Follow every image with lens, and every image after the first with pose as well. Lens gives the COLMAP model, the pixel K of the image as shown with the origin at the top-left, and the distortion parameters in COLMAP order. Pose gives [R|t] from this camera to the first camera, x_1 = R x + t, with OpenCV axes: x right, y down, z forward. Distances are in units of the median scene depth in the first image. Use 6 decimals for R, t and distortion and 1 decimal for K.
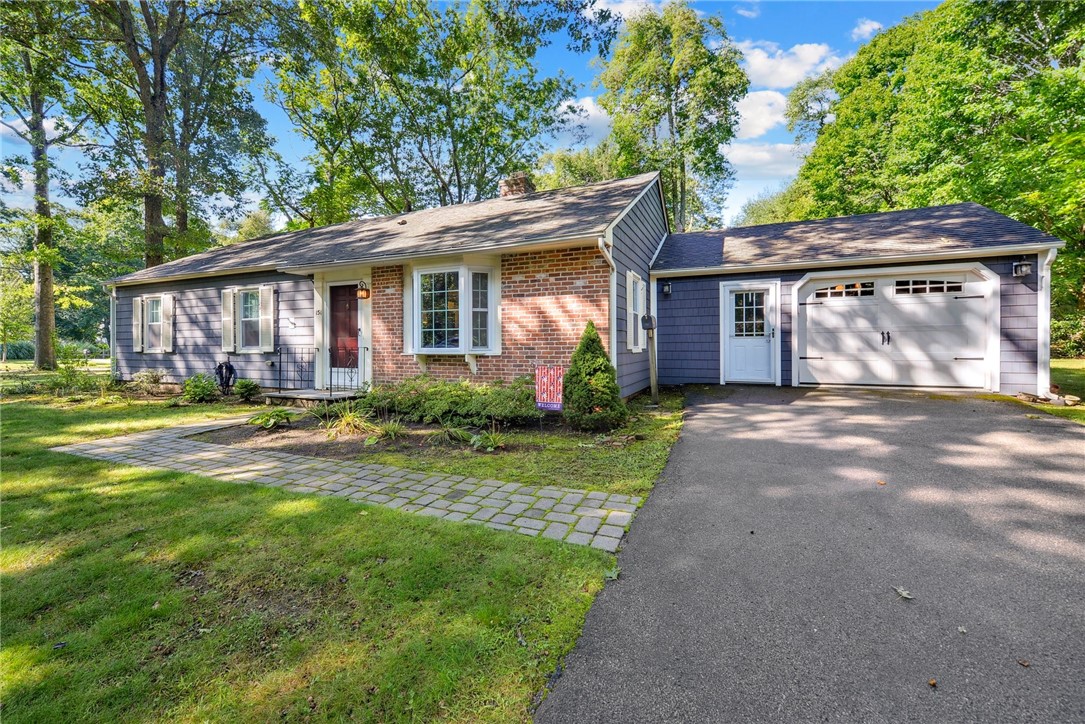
lens RADIAL K [[452.7, 0, 527.0], [0, 452.7, 341.4], [0, 0, 1]] dist [0.023945, -0.000022]
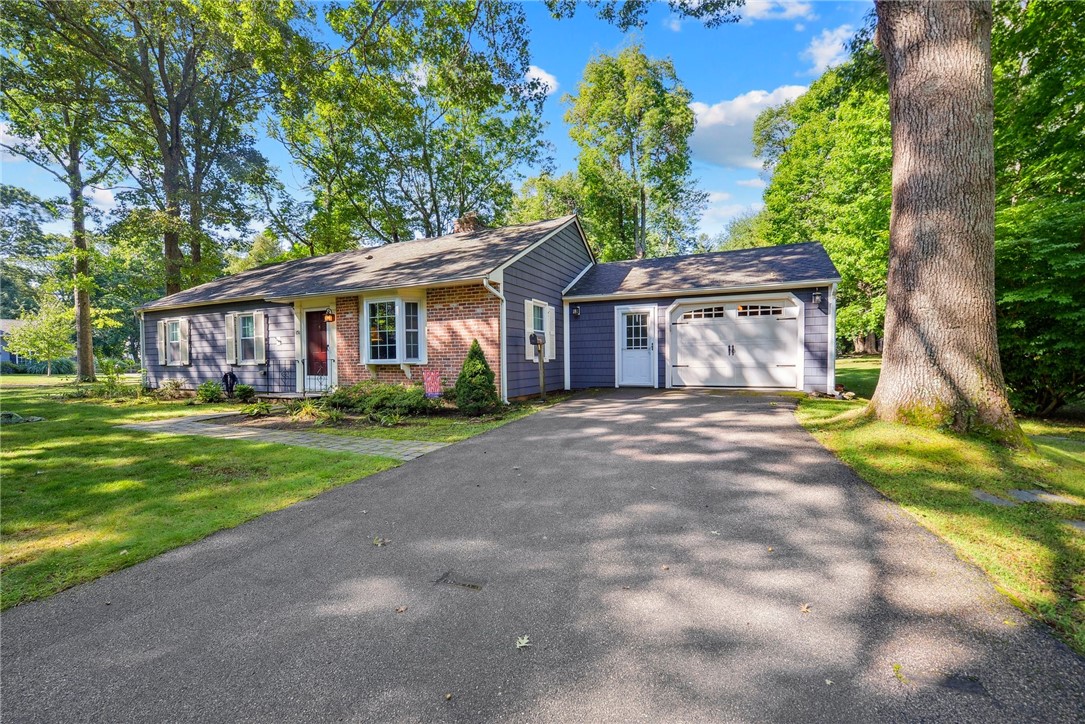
lens RADIAL K [[446.6, 0, 524.8], [0, 446.6, 368.5], [0, 0, 1]] dist [0.000222, 0.000130]
pose [[0.999842, -0.004624, -0.017189, 0.174931], [0.005109, 0.999586, 0.028300, 0.004700], [0.017051, -0.028383, 0.999452, -0.214837]]
